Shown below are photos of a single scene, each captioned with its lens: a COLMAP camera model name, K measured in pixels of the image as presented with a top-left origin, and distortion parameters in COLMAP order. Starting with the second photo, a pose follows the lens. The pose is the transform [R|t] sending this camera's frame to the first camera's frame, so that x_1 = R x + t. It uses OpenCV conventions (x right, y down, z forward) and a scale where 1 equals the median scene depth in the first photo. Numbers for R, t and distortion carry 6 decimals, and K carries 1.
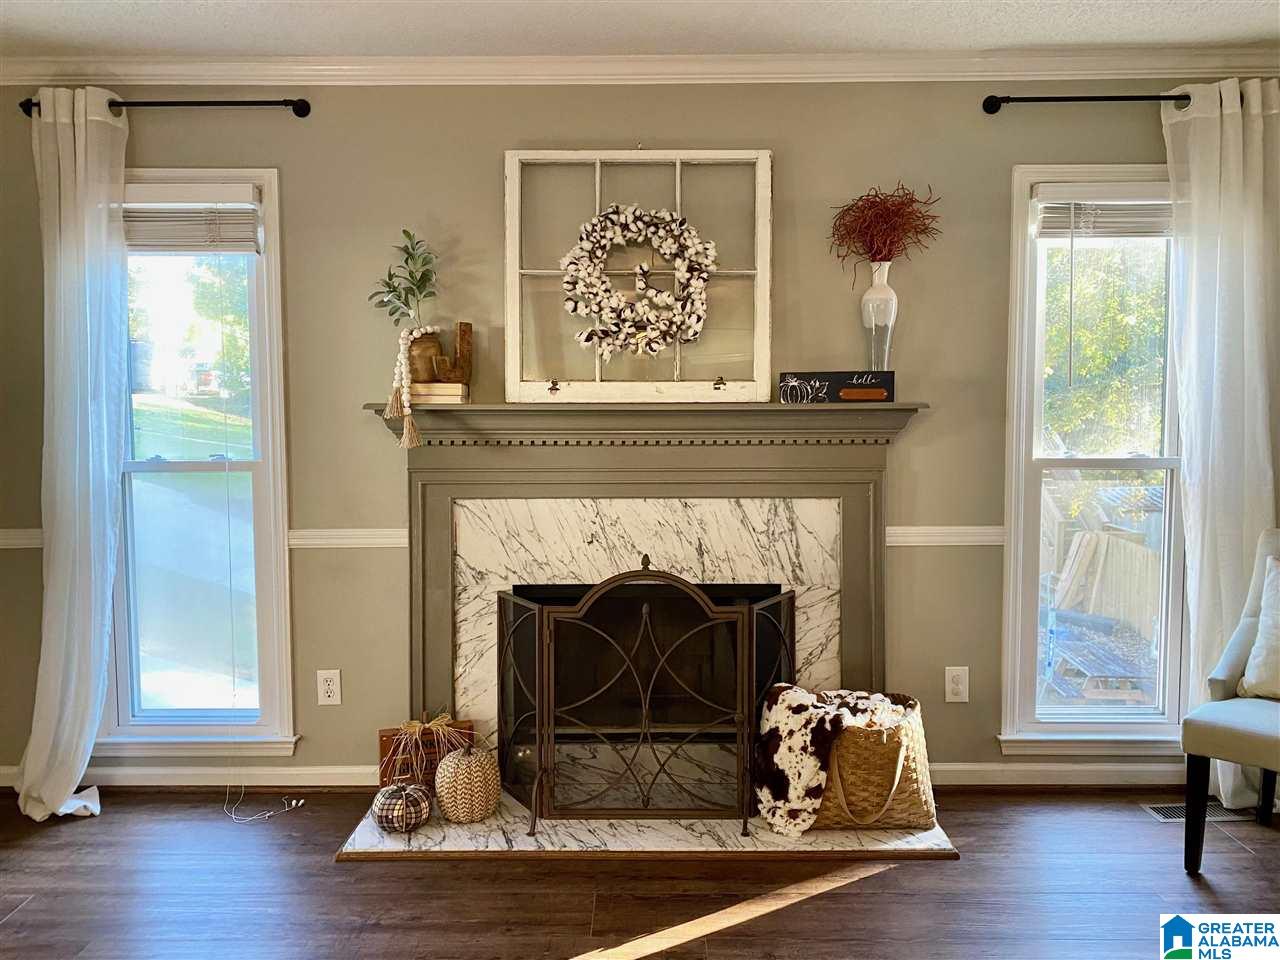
lens RADIAL K [[979.1, 0, 641.4], [0, 979.1, 470.6], [0, 0, 1]] dist [0.069534, -0.088931]
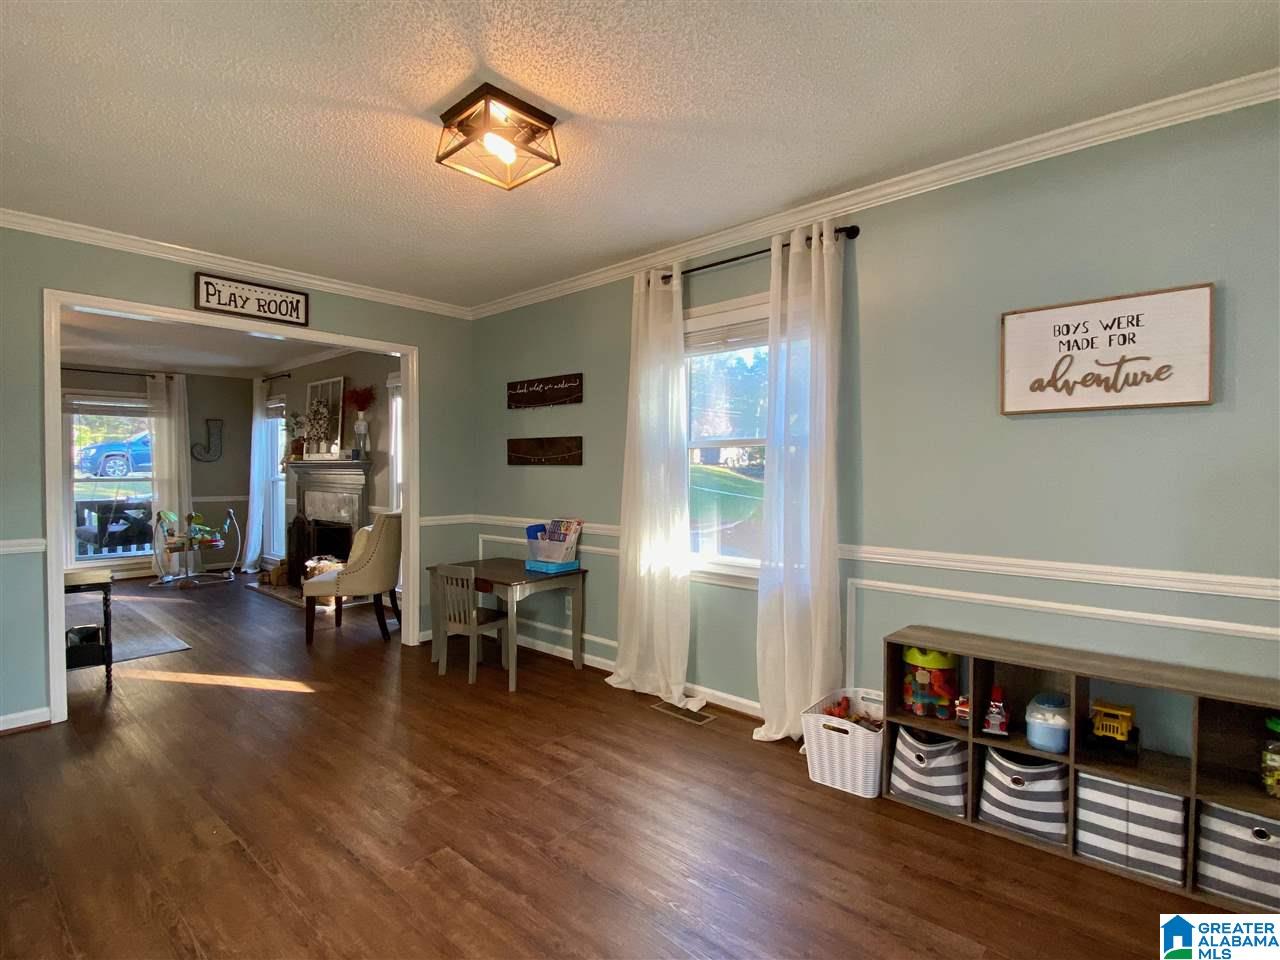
lens RADIAL K [[647.0, 0, 640.0], [0, 647.0, 480.0], [0, 0, 1]] dist [-0.000279, 0.000022]
pose [[0.749577, 0.016601, -0.661709, 2.078722], [-0.057546, 0.997535, -0.040161, 0.015147], [0.659411, 0.068182, 0.748684, 0.145071]]
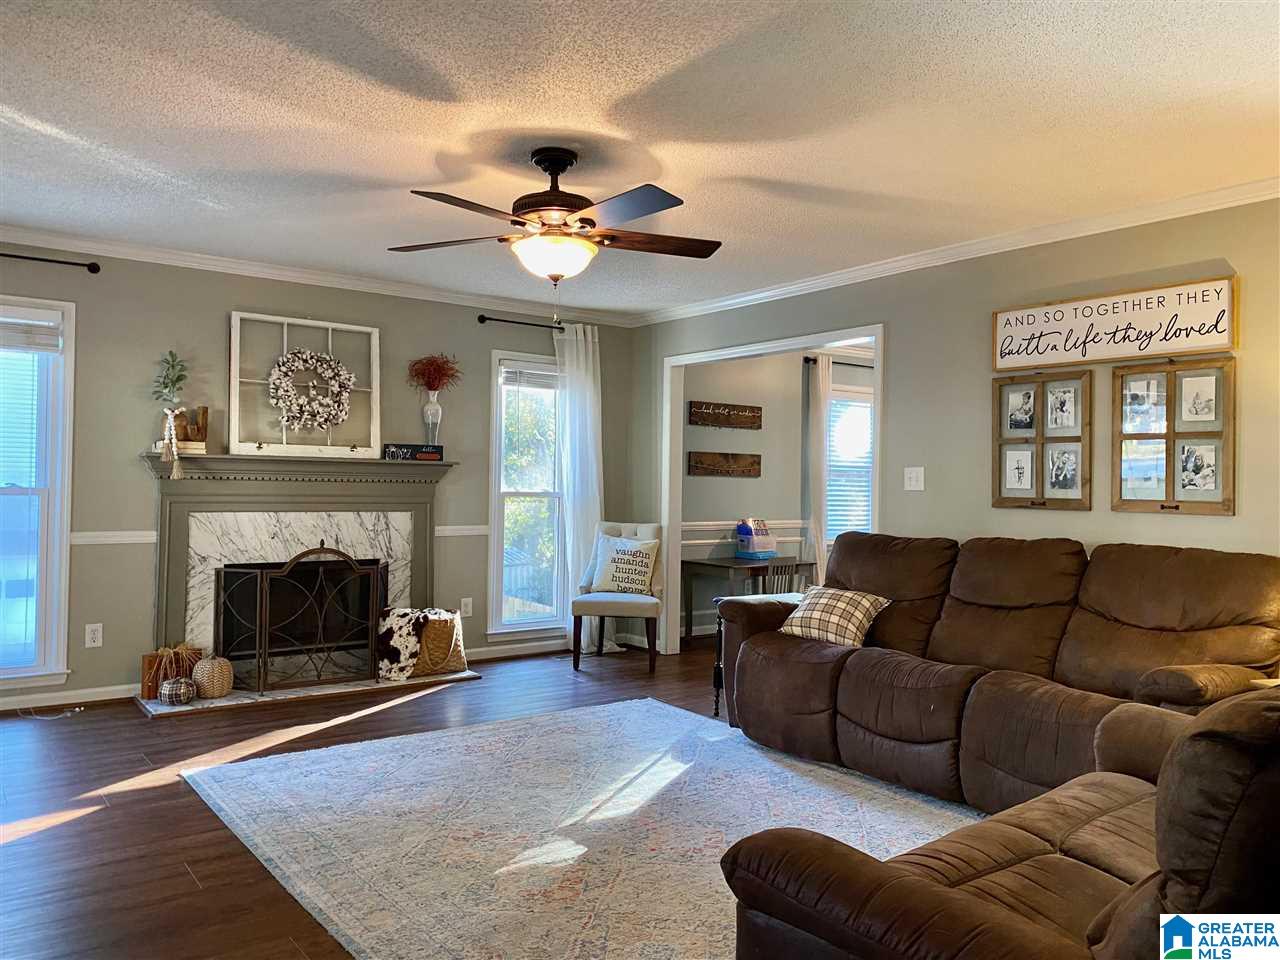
lens RADIAL K [[979.1, 0, 641.4], [0, 979.1, 470.6], [0, 0, 1]] dist [0.069534, -0.088931]
pose [[0.801616, 0.025454, 0.597298, -0.593569], [0.026839, 0.996554, -0.078489, 0.113769], [-0.597237, 0.078949, 0.798170, -0.804736]]
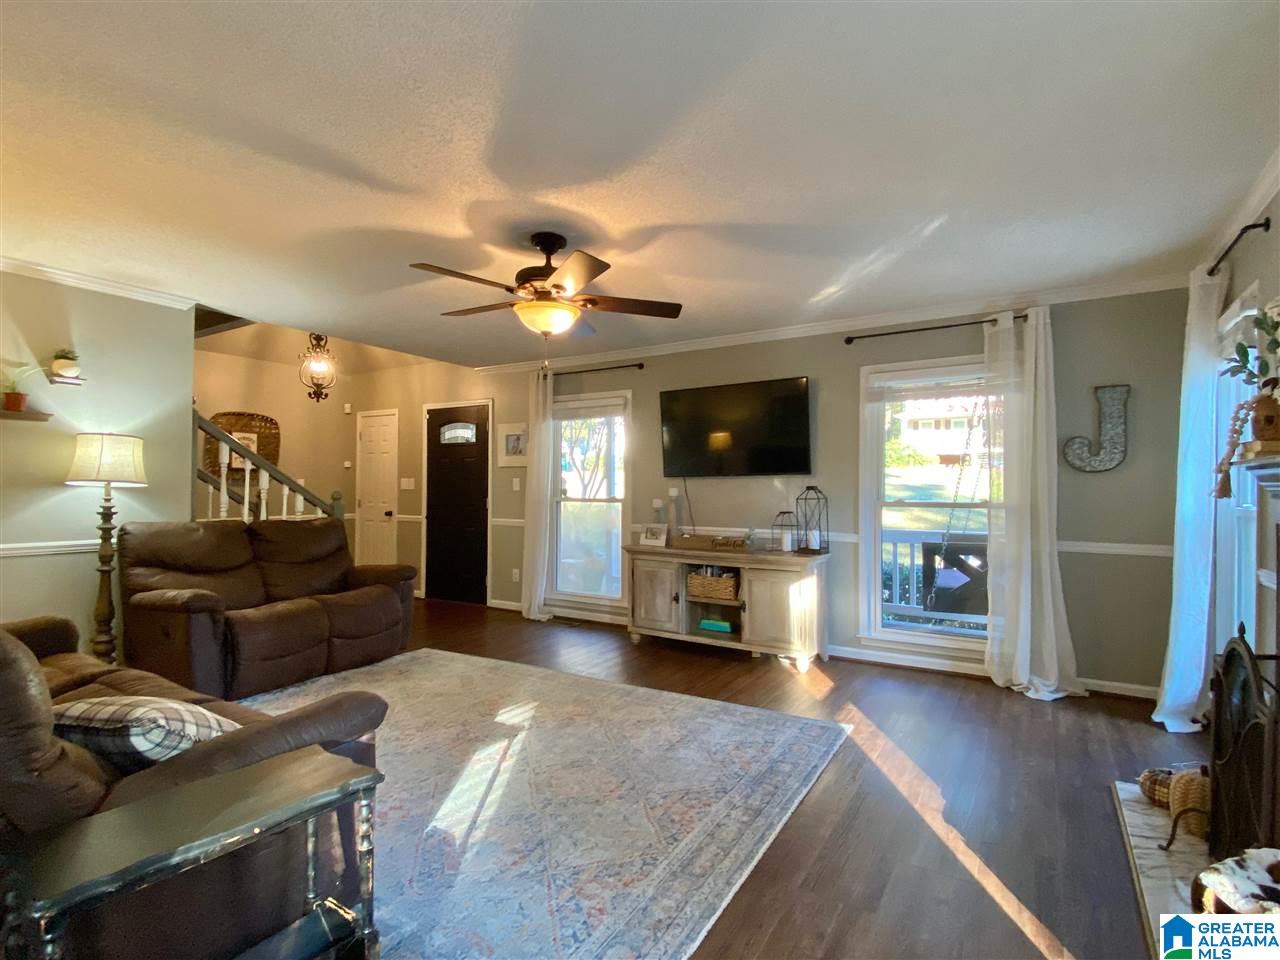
lens RADIAL K [[647.0, 0, 640.0], [0, 647.0, 480.0], [0, 0, 1]] dist [-0.000279, 0.000022]
pose [[-0.522021, -0.007471, -0.852900, 0.752123], [-0.072516, 0.996730, 0.035653, -0.023322], [0.849844, 0.080460, -0.520856, 0.784660]]
